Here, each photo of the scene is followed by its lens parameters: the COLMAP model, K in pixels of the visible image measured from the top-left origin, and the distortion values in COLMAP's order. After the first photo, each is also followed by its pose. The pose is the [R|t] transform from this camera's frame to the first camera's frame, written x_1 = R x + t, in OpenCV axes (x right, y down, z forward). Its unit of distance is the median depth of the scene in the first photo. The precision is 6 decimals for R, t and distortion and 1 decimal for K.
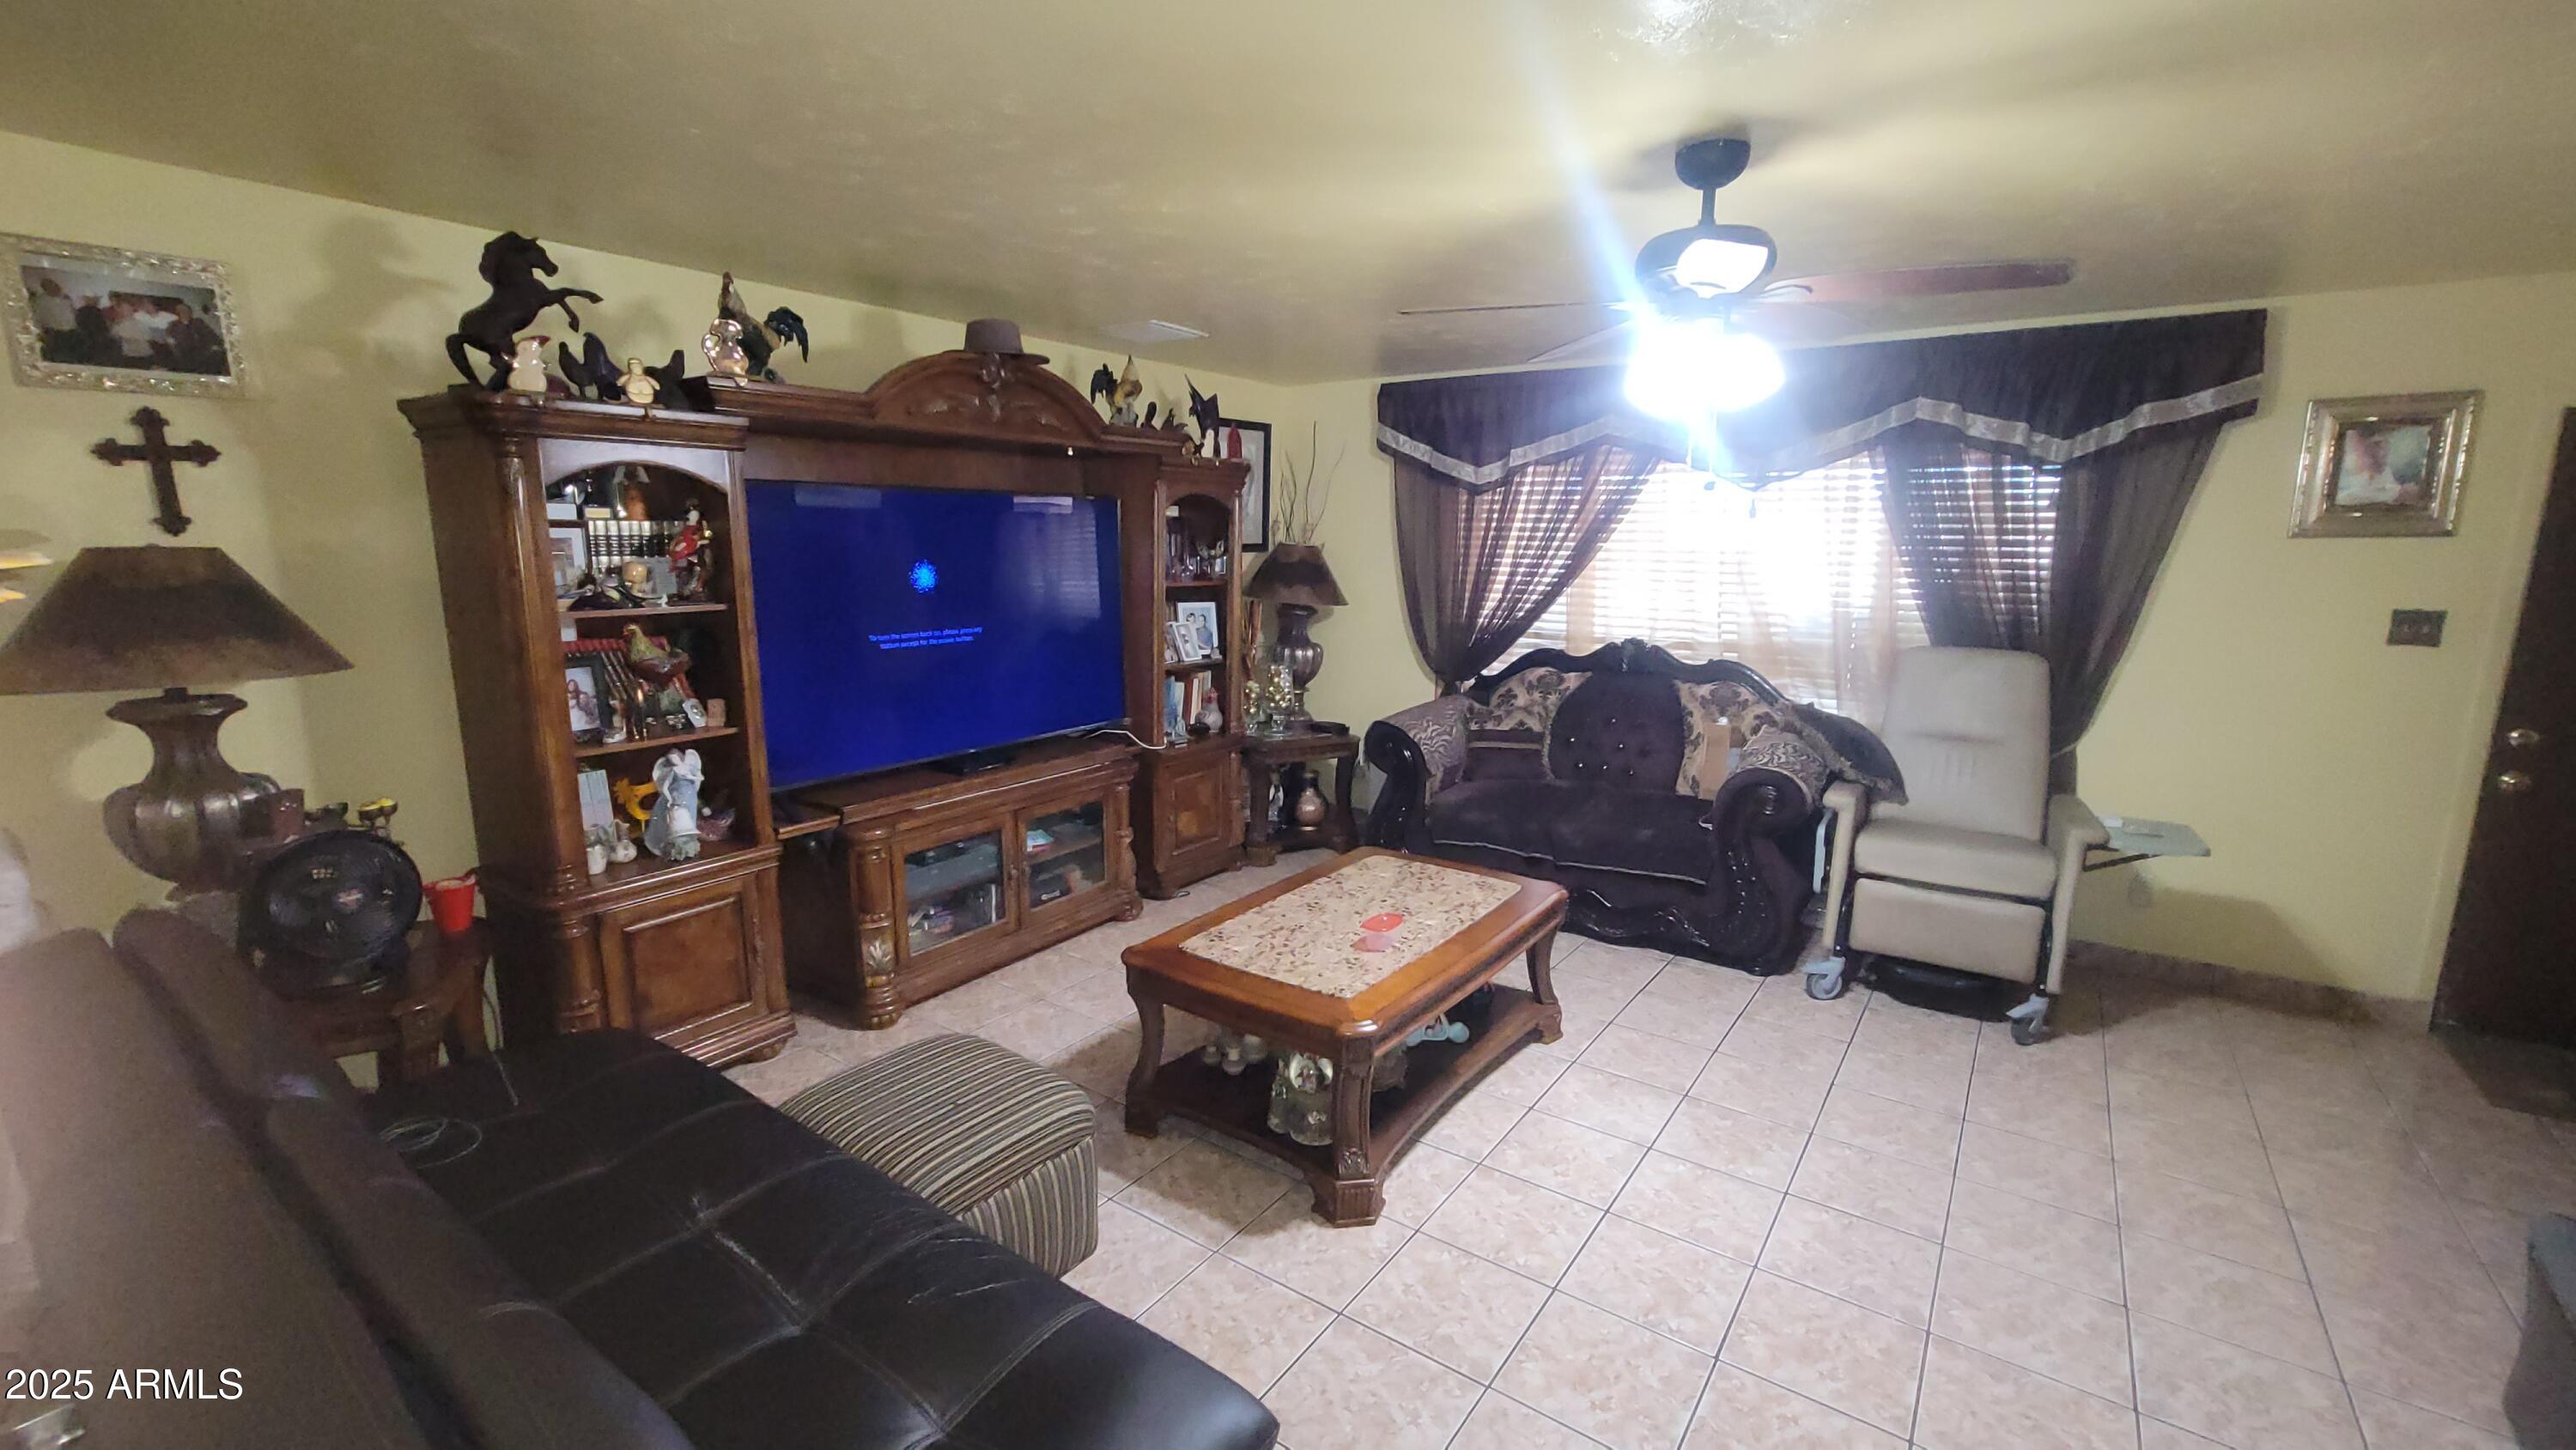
lens RADIAL K [[1053.1, 0, 1282.2], [0, 1053.1, 727.5], [0, 0, 1]] dist [-0.003077, 0.002342]
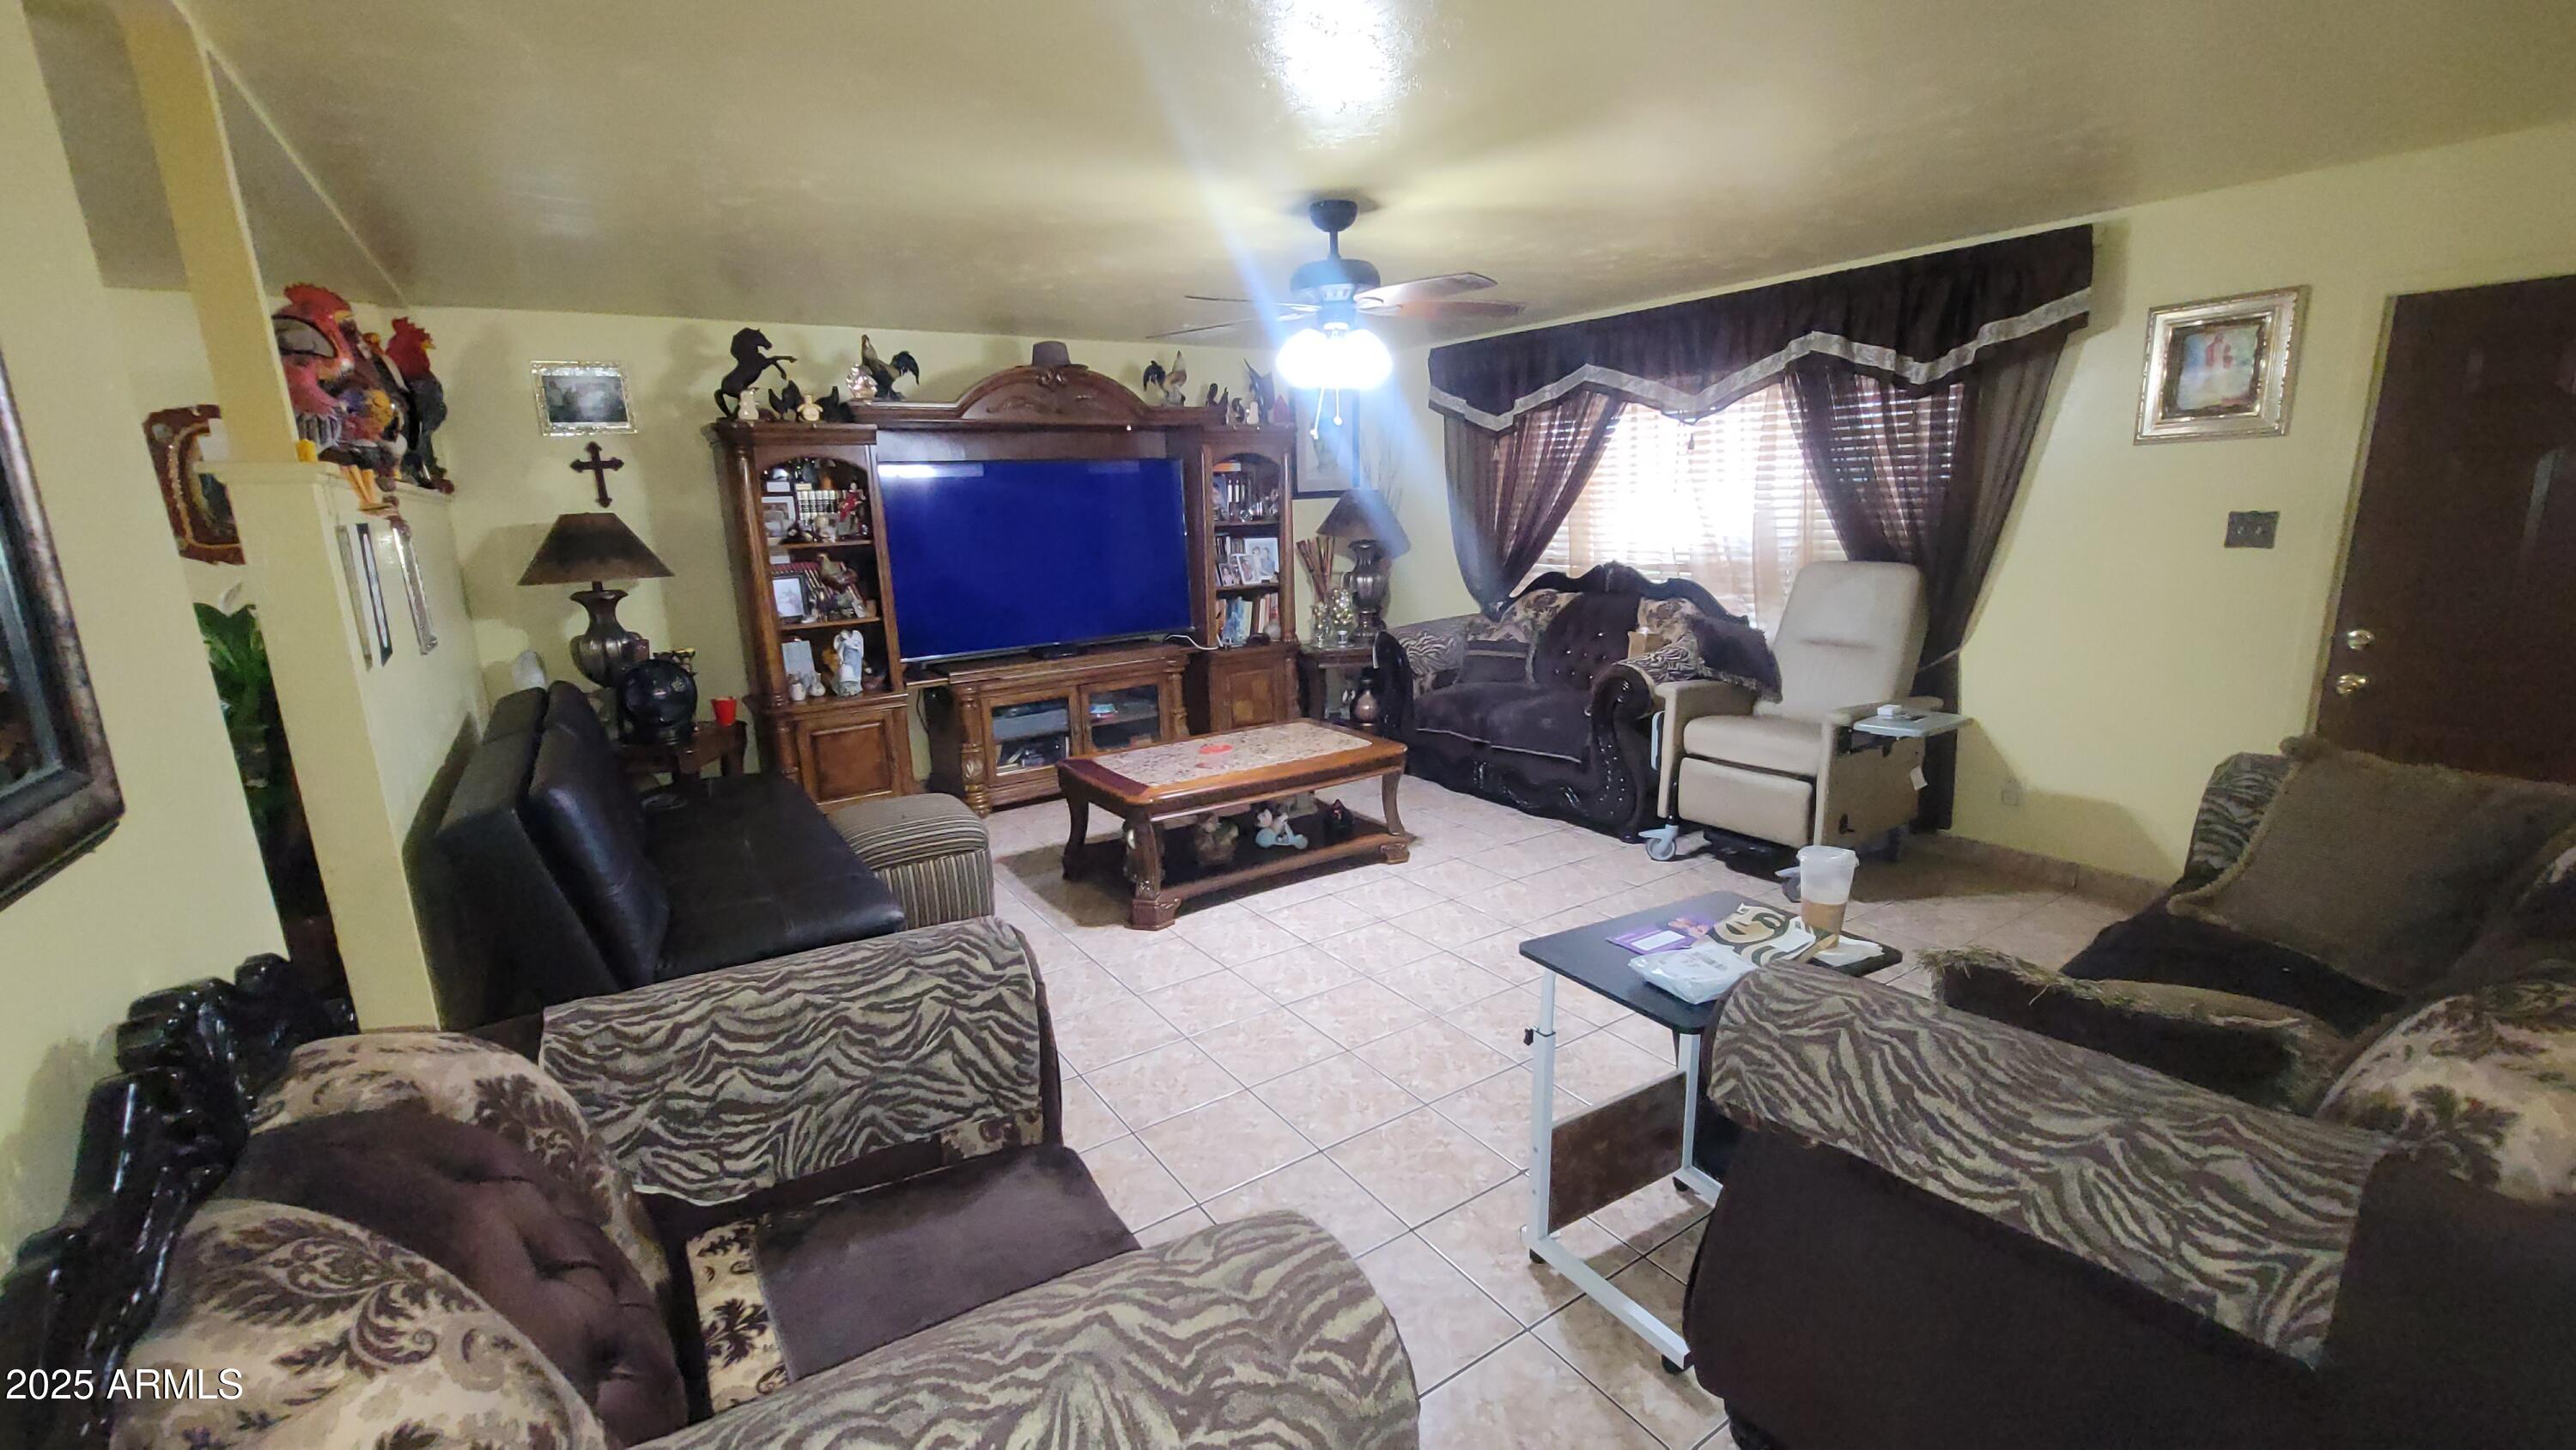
lens RADIAL K [[1053.1, 0, 1295.6], [0, 1053.1, 727.5], [0, 0, 1]] dist [-0.003077, 0.002342]
pose [[0.936163, 0.039605, -0.349329, 0.580418], [-0.024669, 0.998585, 0.047105, 0.068619], [0.350701, -0.035481, 0.935815, -0.262273]]
